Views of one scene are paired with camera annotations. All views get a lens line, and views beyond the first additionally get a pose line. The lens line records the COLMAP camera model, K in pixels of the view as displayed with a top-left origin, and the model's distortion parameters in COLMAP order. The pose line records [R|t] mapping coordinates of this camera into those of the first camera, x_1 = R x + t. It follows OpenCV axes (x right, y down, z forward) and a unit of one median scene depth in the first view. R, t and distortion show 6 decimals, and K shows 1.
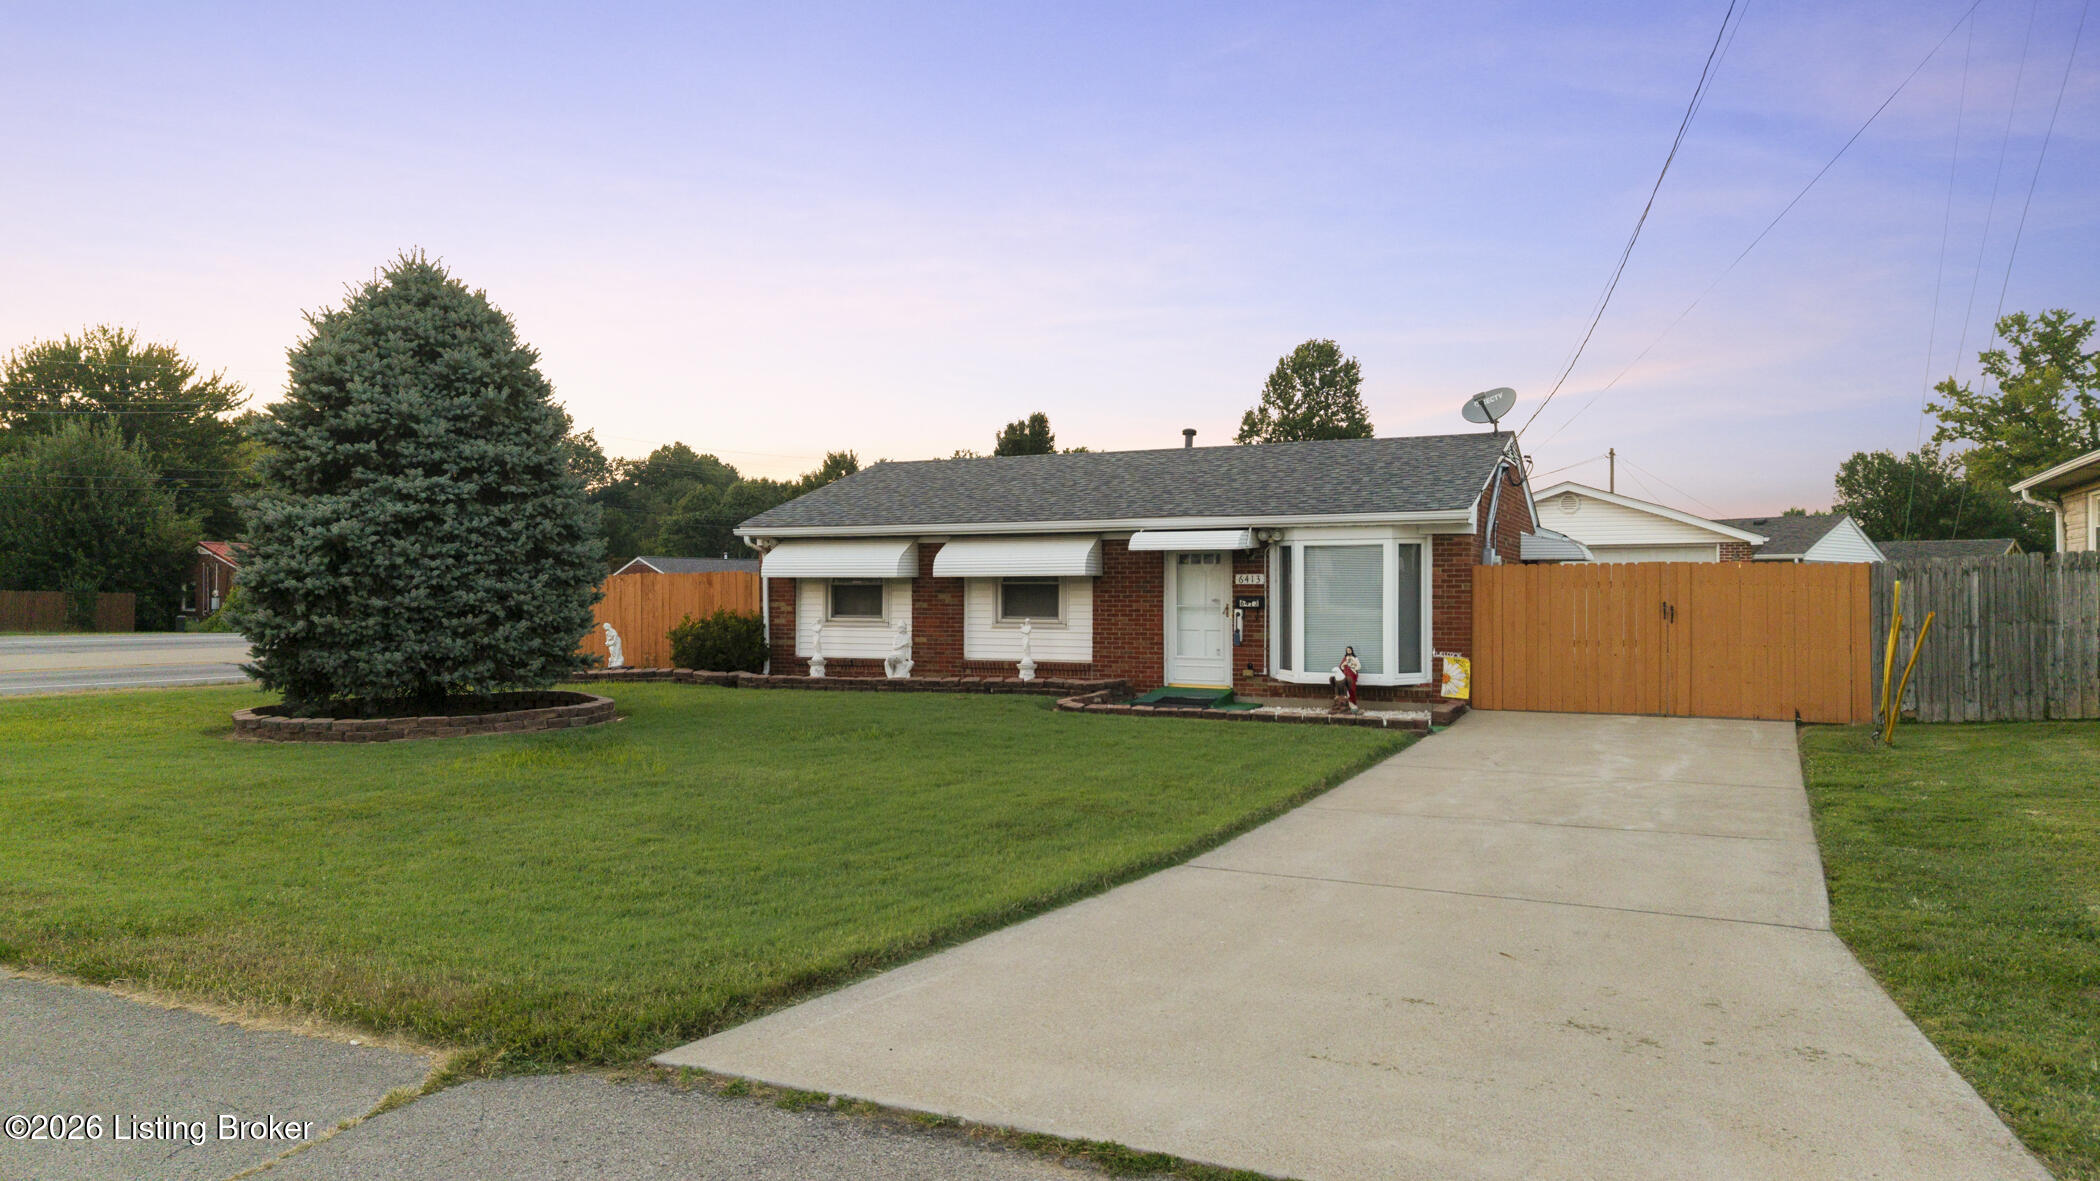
lens RADIAL K [[1398.3, 0, 1041.0], [0, 1398.3, 588.7], [0, 0, 1]] dist [0.056480, -0.068955]
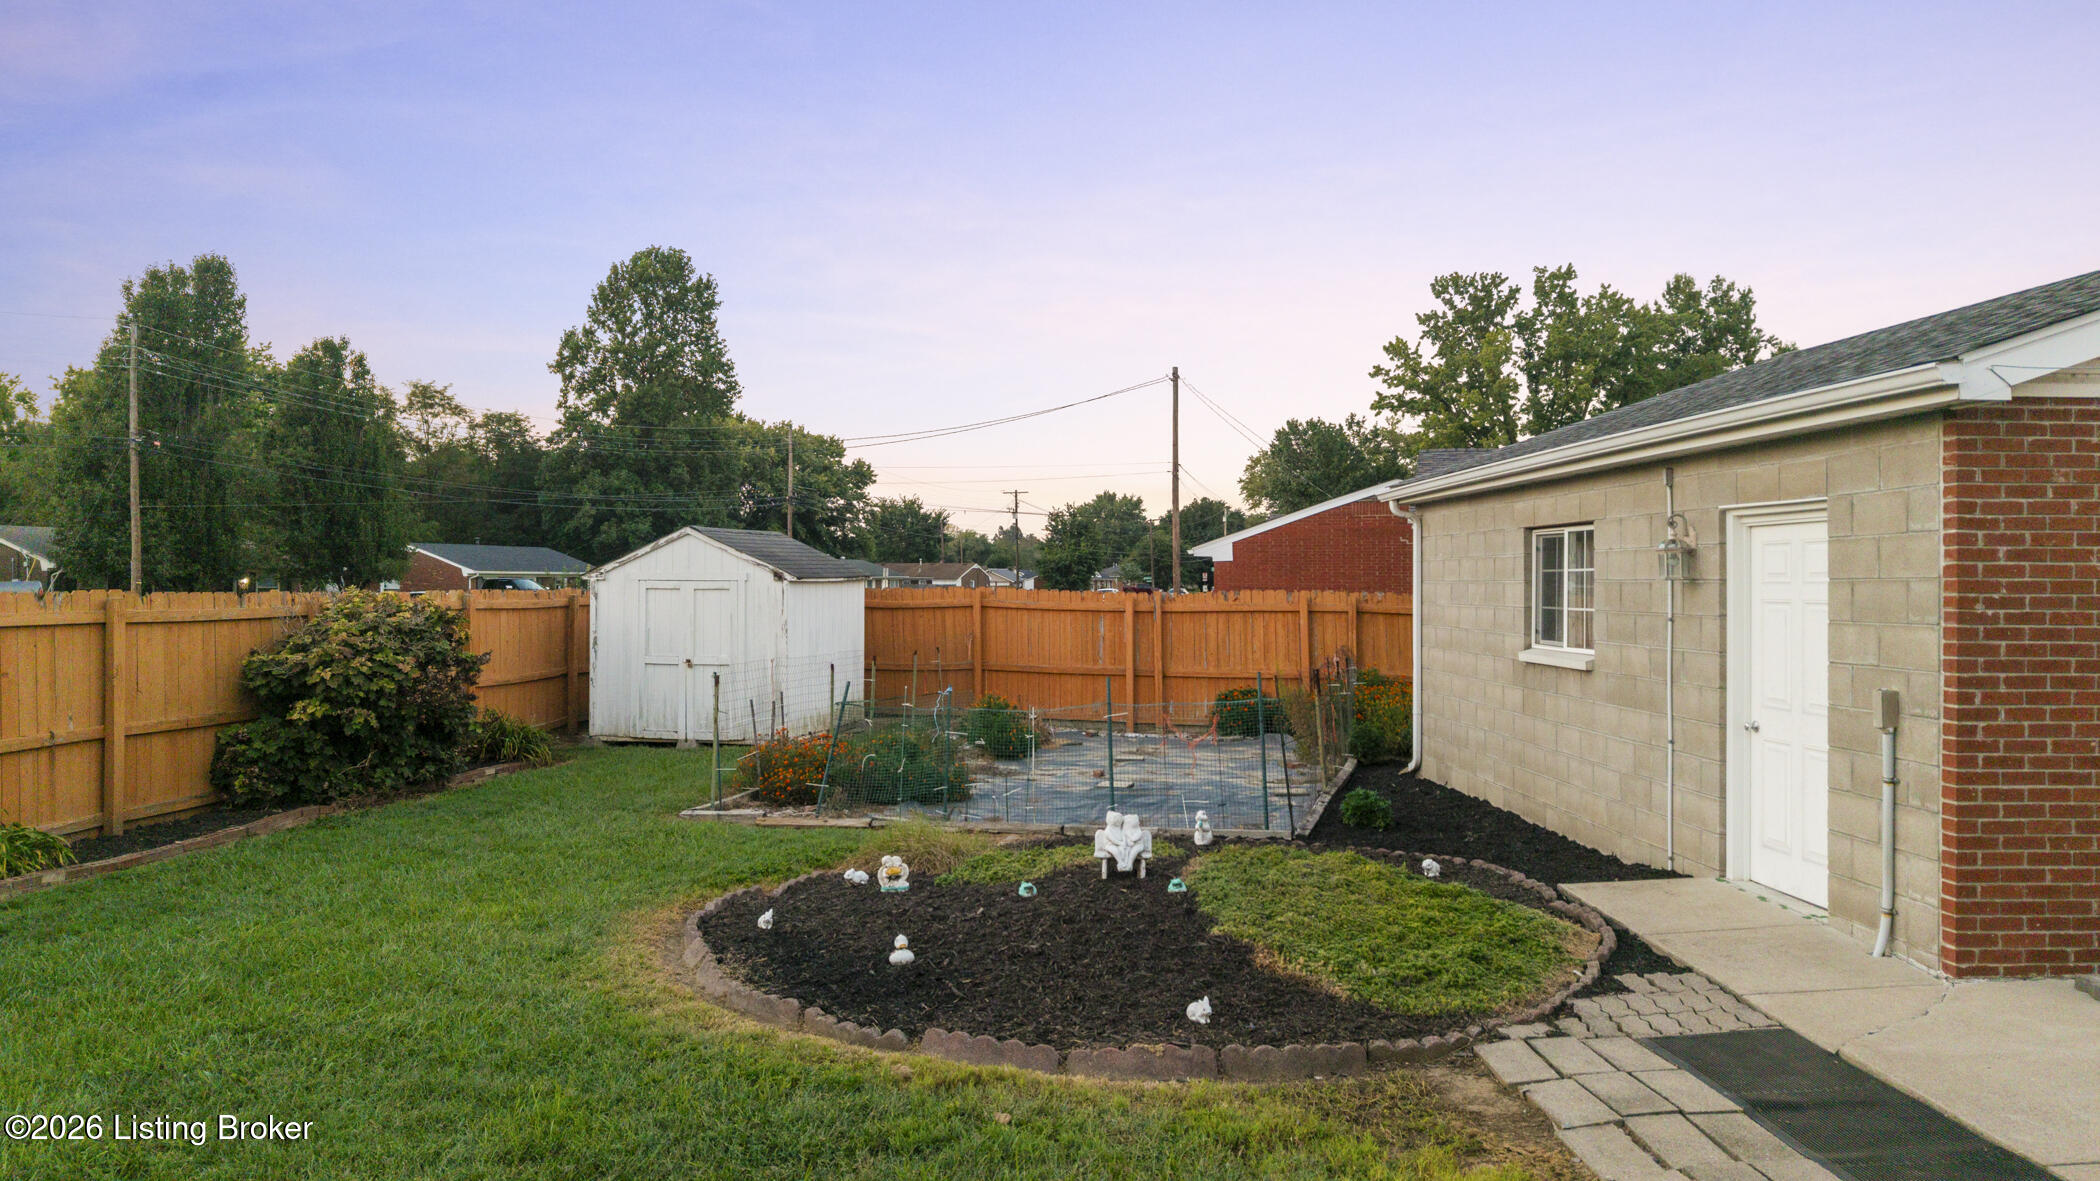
lens RADIAL K [[1424.2, 0, 1028.0], [0, 1424.2, 569.6], [0, 0, 1]] dist [0.012490, -0.016010]
pose [[0.888544, 0.005842, 0.458753, 0.109898], [-0.007027, 0.999975, 0.000878, -0.010407], [-0.458737, -0.004004, 0.888563, 1.382066]]
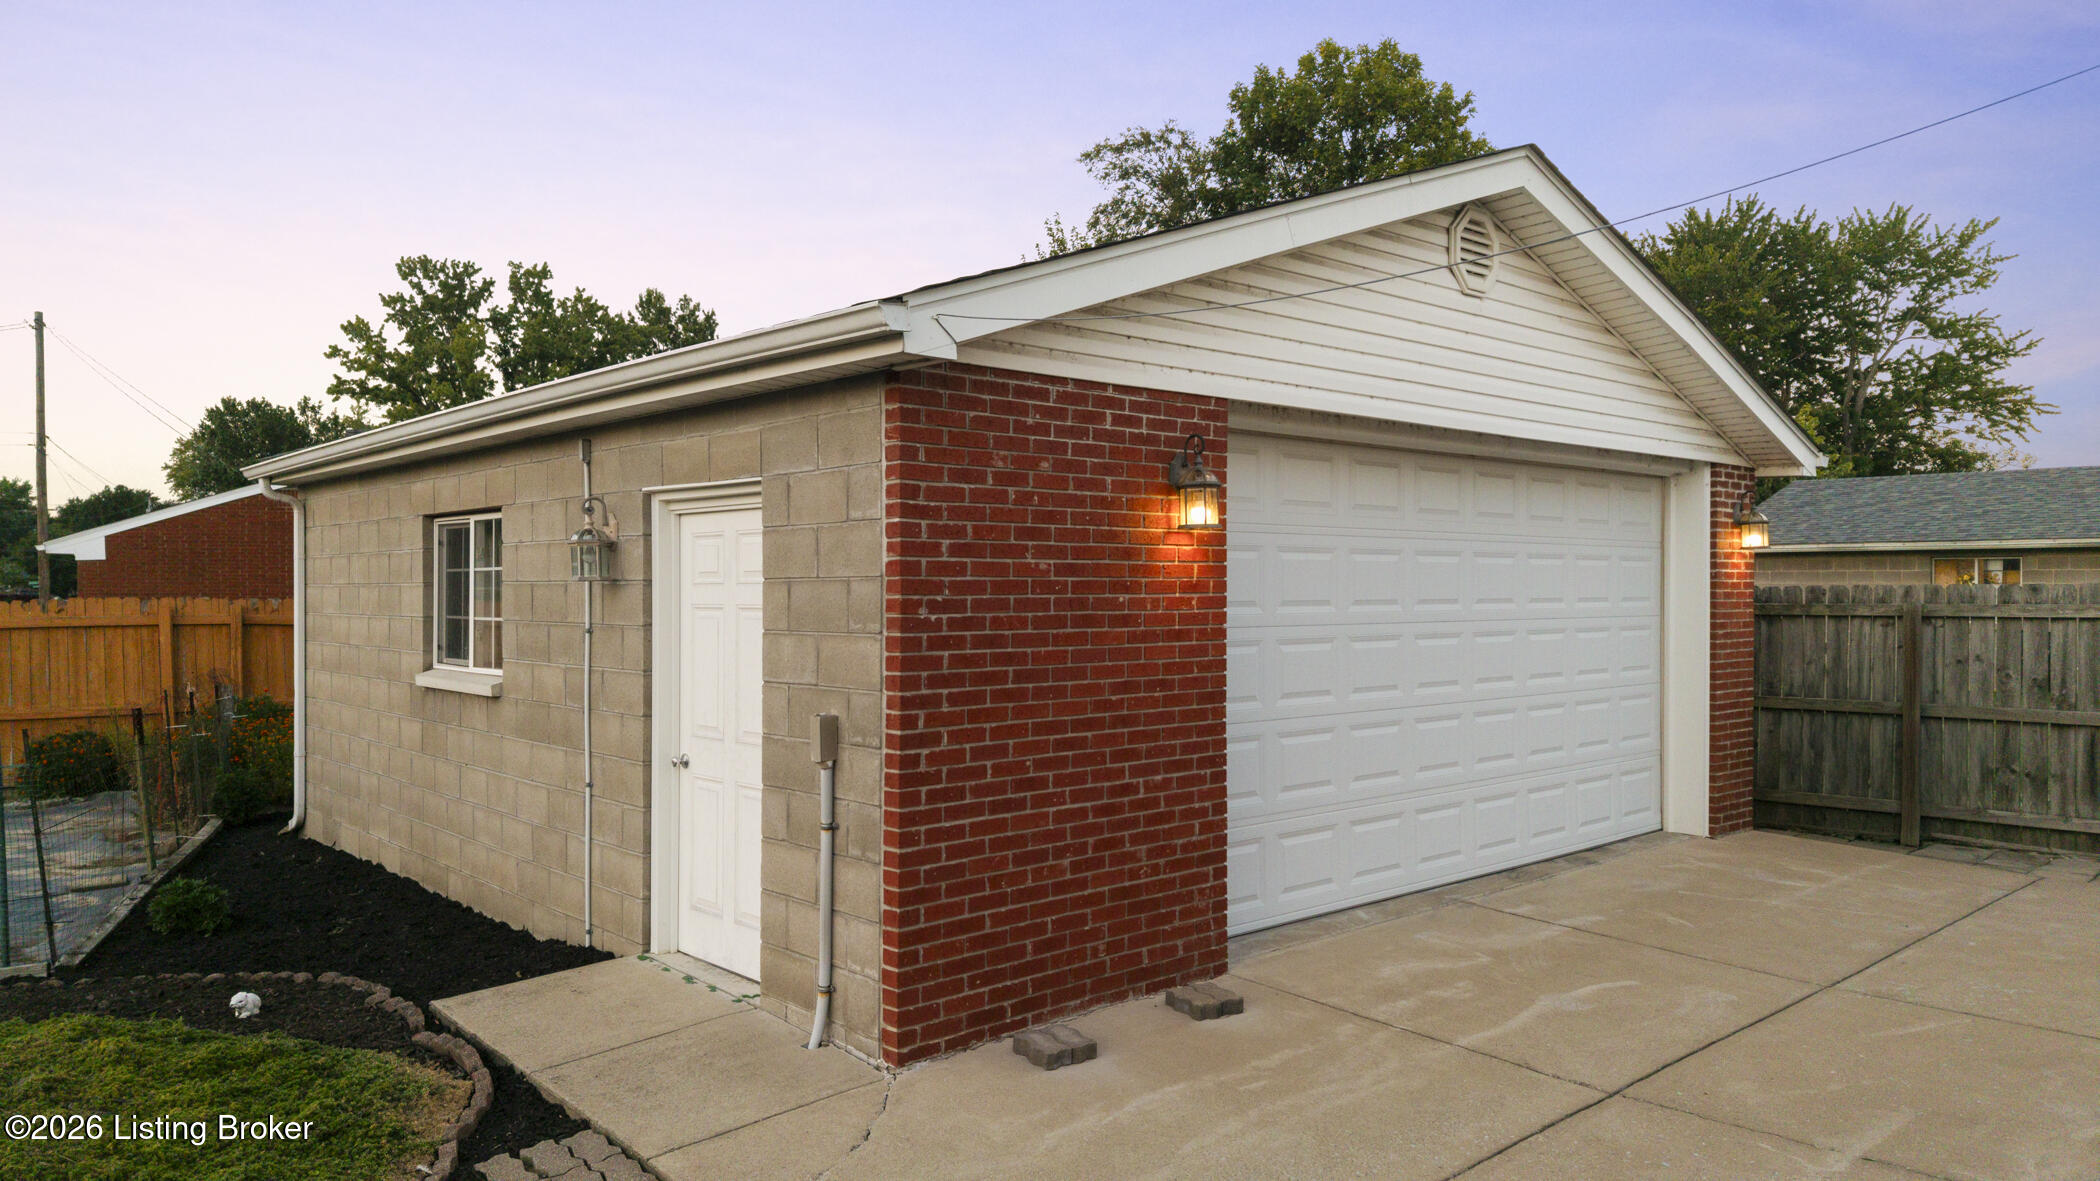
lens RADIAL K [[1411.6, 0, 1039.8], [0, 1411.6, 554.6], [0, 0, 1]] dist [0.071375, -0.103619]
pose [[0.390192, 0.017135, 0.920574, 0.199269], [-0.005686, 0.999853, -0.016200, -0.009791], [-0.920716, 0.001087, 0.390232, 1.437684]]
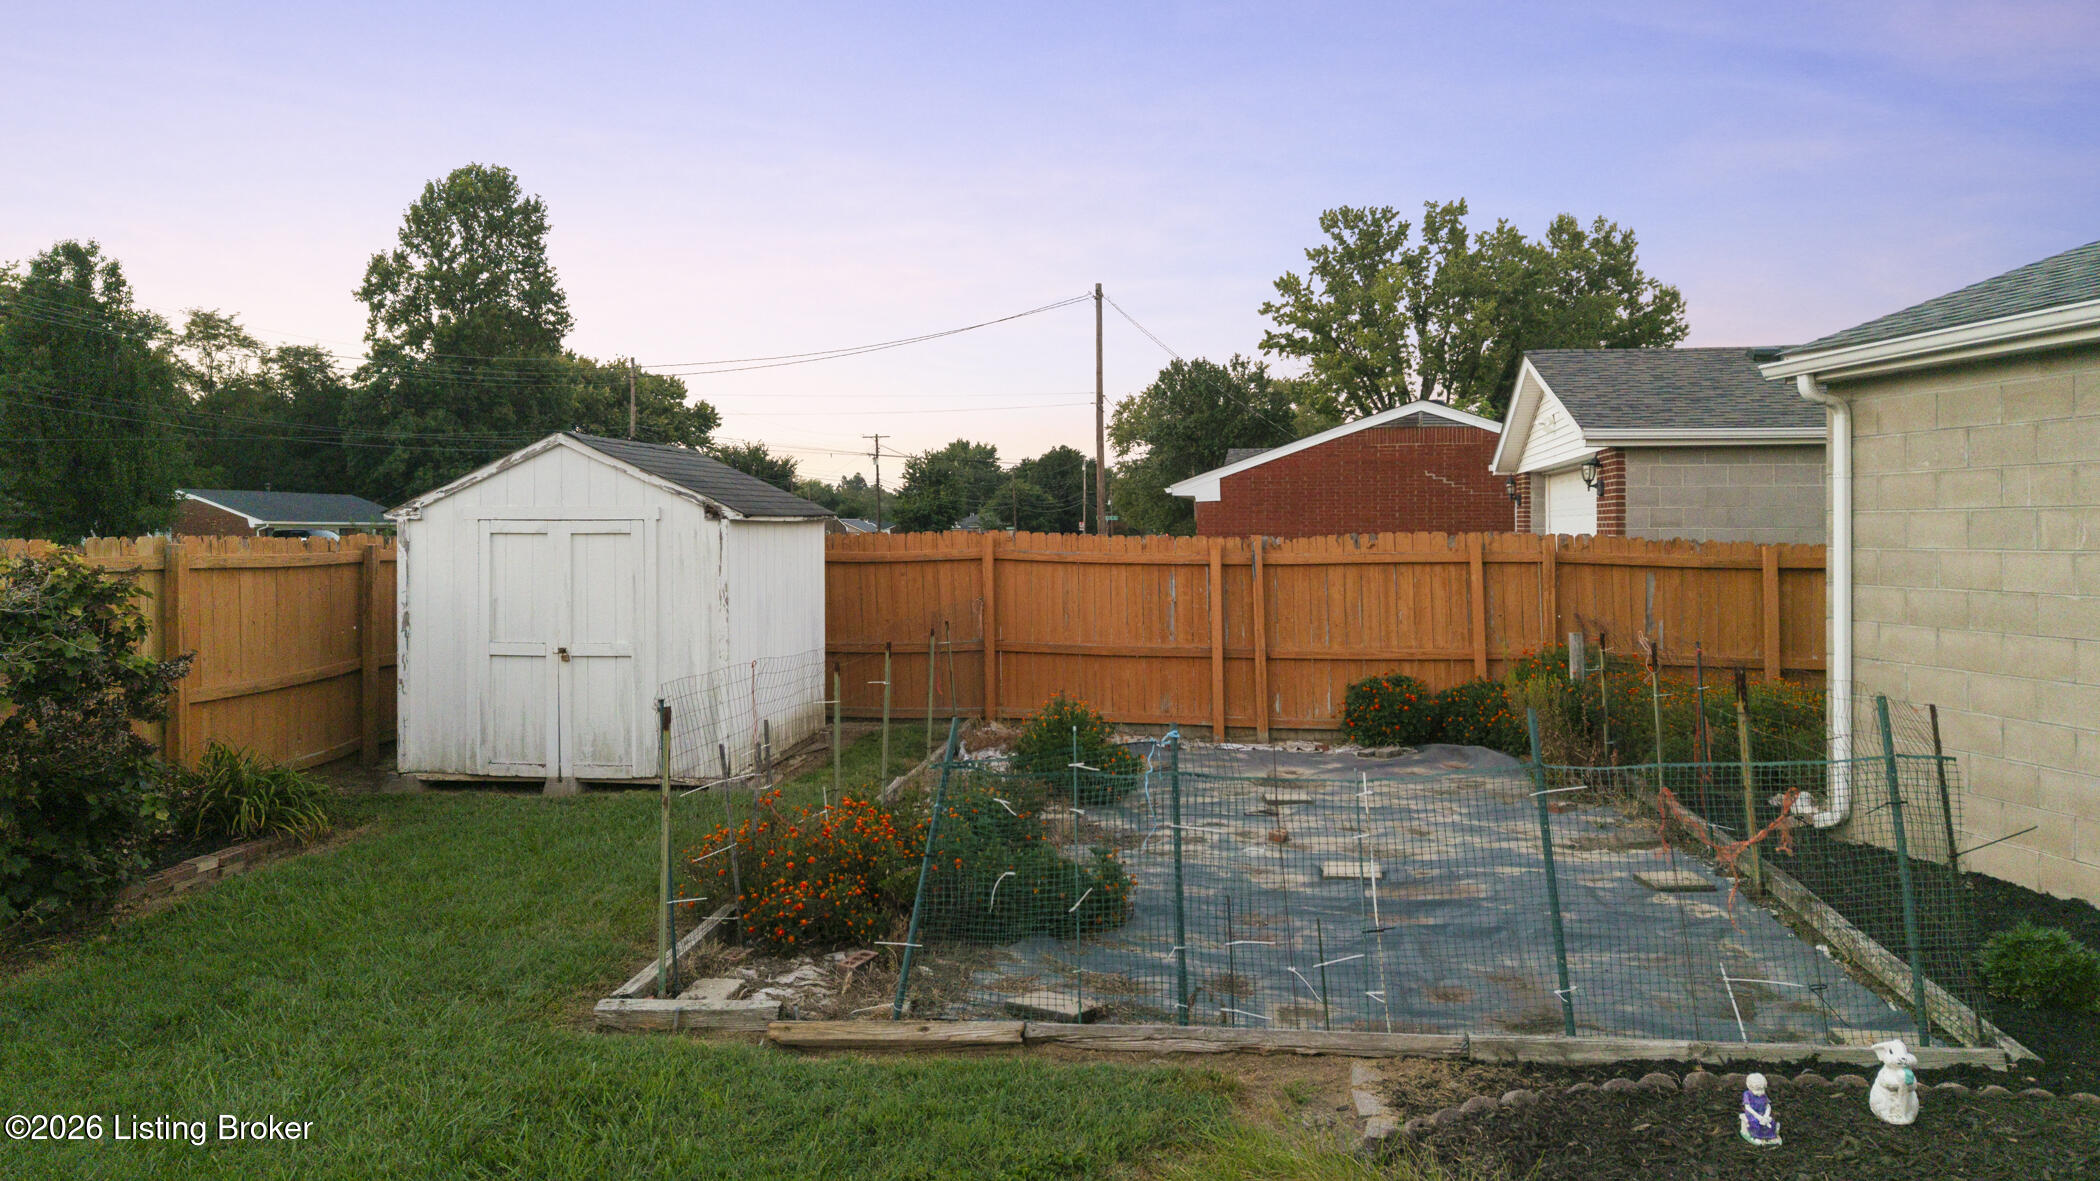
lens RADIAL K [[1436.3, 0, 1034.1], [0, 1436.3, 537.6], [0, 0, 1]] dist [0.000808, -0.000211]
pose [[0.830142, -0.004302, 0.557536, 0.162171], [-0.002993, 0.999921, 0.012172, -0.003284], [-0.557544, -0.011774, 0.830064, 1.656560]]
